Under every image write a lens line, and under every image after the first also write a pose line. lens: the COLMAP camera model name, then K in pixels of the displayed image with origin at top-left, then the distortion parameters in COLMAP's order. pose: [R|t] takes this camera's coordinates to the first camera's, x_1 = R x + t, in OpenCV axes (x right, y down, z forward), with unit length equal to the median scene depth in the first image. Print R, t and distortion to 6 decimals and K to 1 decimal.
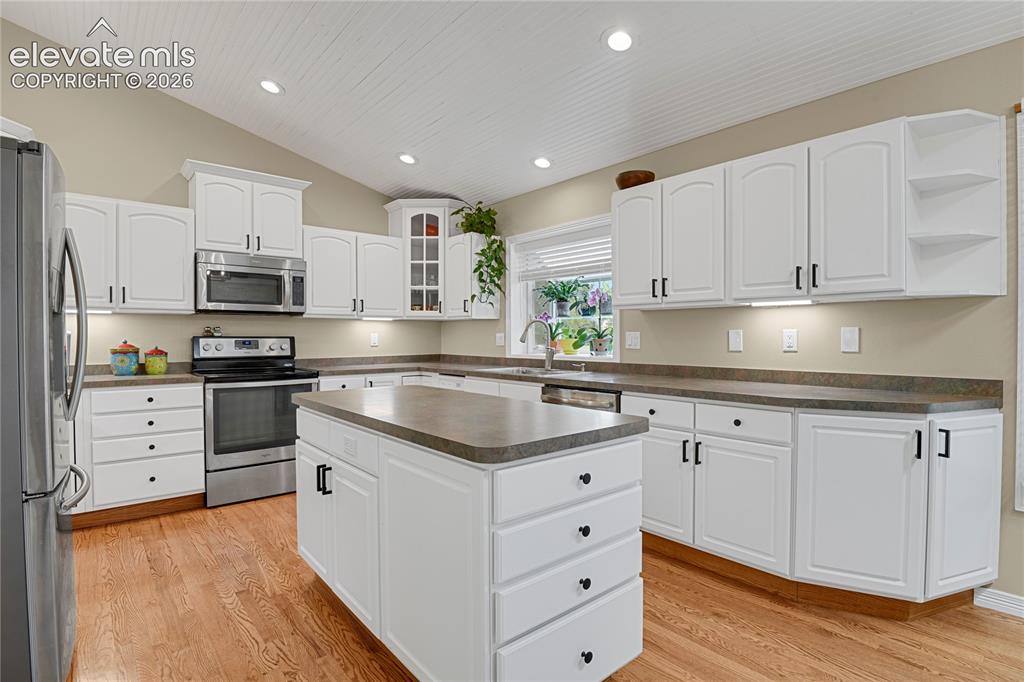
lens RADIAL K [[502.1, 0, 512.0], [0, 502.1, 341.0], [0, 0, 1]] dist [-0.037914, -0.000621]
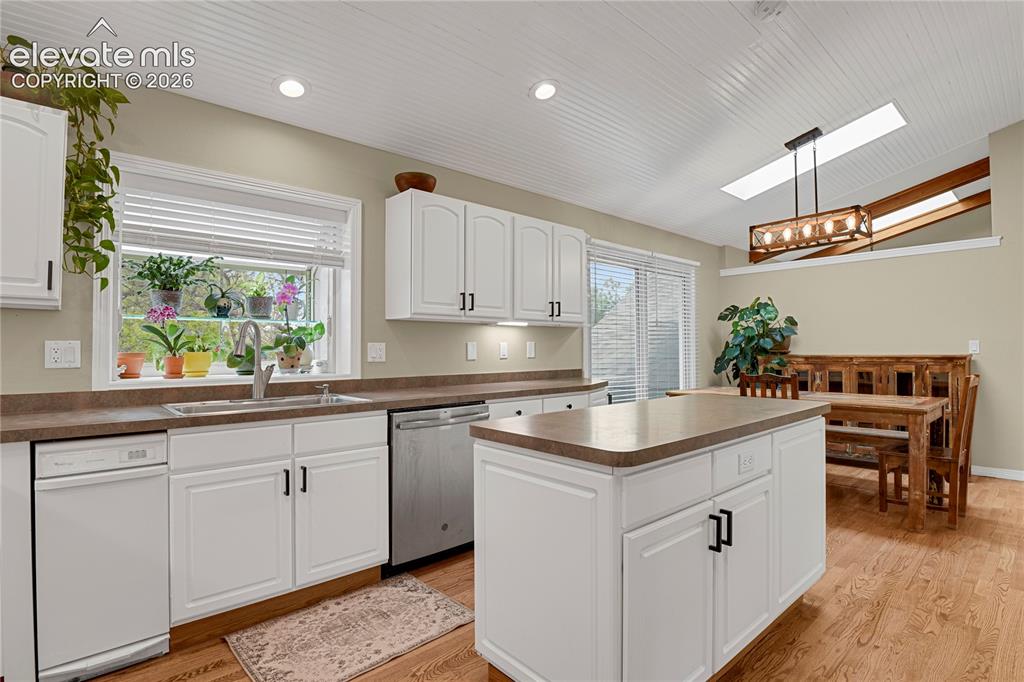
lens RADIAL K [[525.8, 0, 512.0], [0, 525.8, 341.0], [0, 0, 1]] dist [-0.001417, -0.000241]
pose [[-0.046891, 0.014824, 0.998790, -0.623951], [0.011417, 0.999833, -0.014304, -0.004476], [-0.998835, 0.010733, -0.047053, 0.714137]]
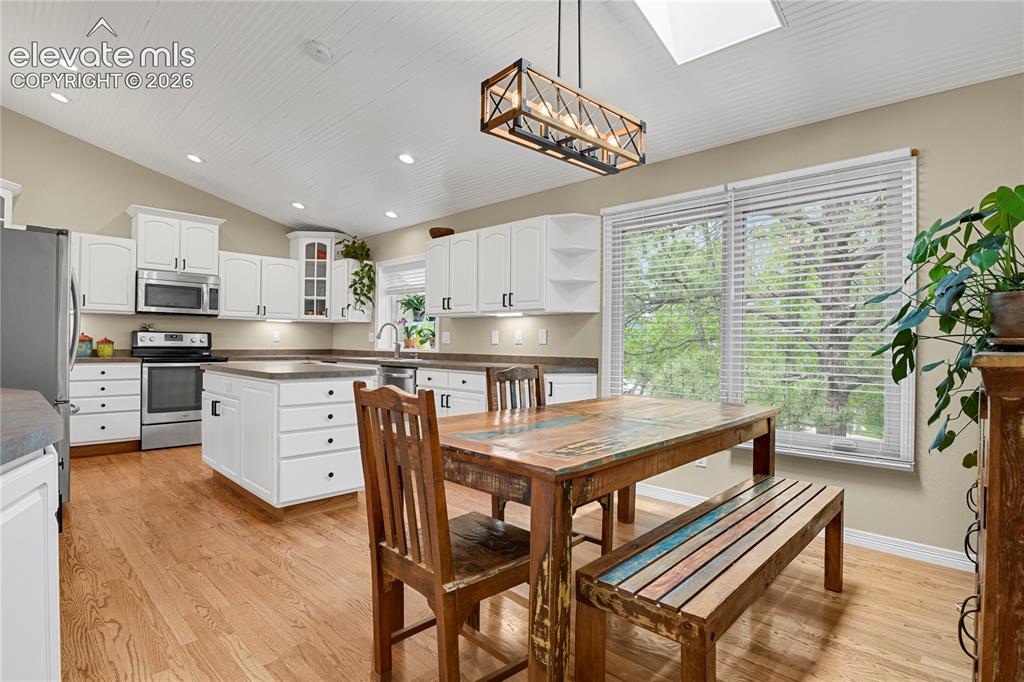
lens RADIAL K [[502.1, 0, 512.0], [0, 502.1, 341.0], [0, 0, 1]] dist [-0.037914, -0.000621]
pose [[0.994215, 0.014268, 0.106452, 0.247852], [-0.012914, 0.999827, -0.013399, 0.023247], [-0.106625, 0.011947, 0.994228, -0.450013]]
